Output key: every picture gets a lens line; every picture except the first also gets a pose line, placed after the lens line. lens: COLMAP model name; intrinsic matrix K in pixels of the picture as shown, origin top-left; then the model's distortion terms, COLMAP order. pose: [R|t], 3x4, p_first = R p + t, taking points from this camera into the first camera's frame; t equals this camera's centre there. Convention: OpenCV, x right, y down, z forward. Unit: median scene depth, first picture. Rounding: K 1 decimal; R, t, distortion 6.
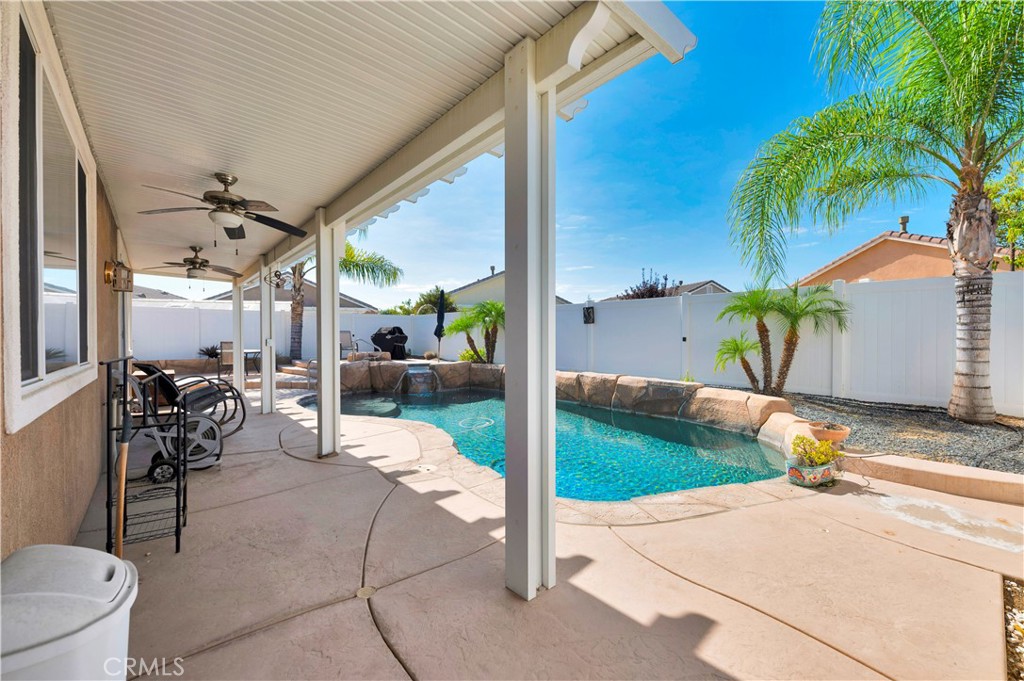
lens RADIAL K [[404.8, 0, 514.4], [0, 404.8, 341.1], [0, 0, 1]] dist [0.003530, 0.000411]
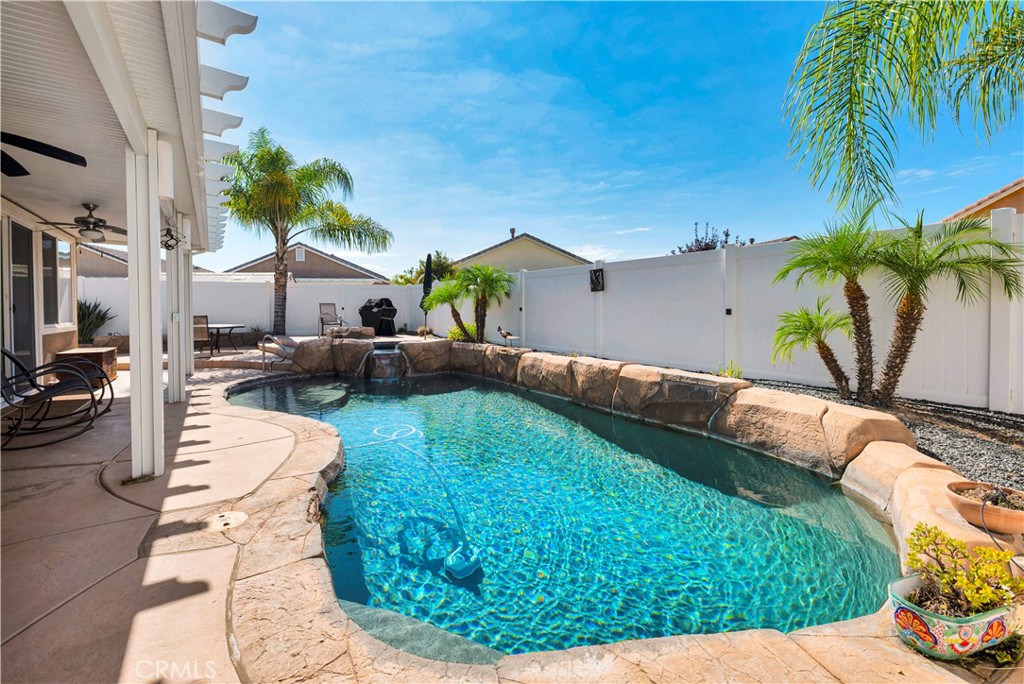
lens RADIAL K [[438.7, 0, 475.2], [0, 438.7, 315.7], [0, 0, 1]] dist [0.008898, -0.005626]
pose [[0.983135, -0.001106, -0.182877, 0.157390], [0.001796, 0.999992, 0.003605, -0.001688], [0.182871, -0.003873, 0.983129, 0.224571]]
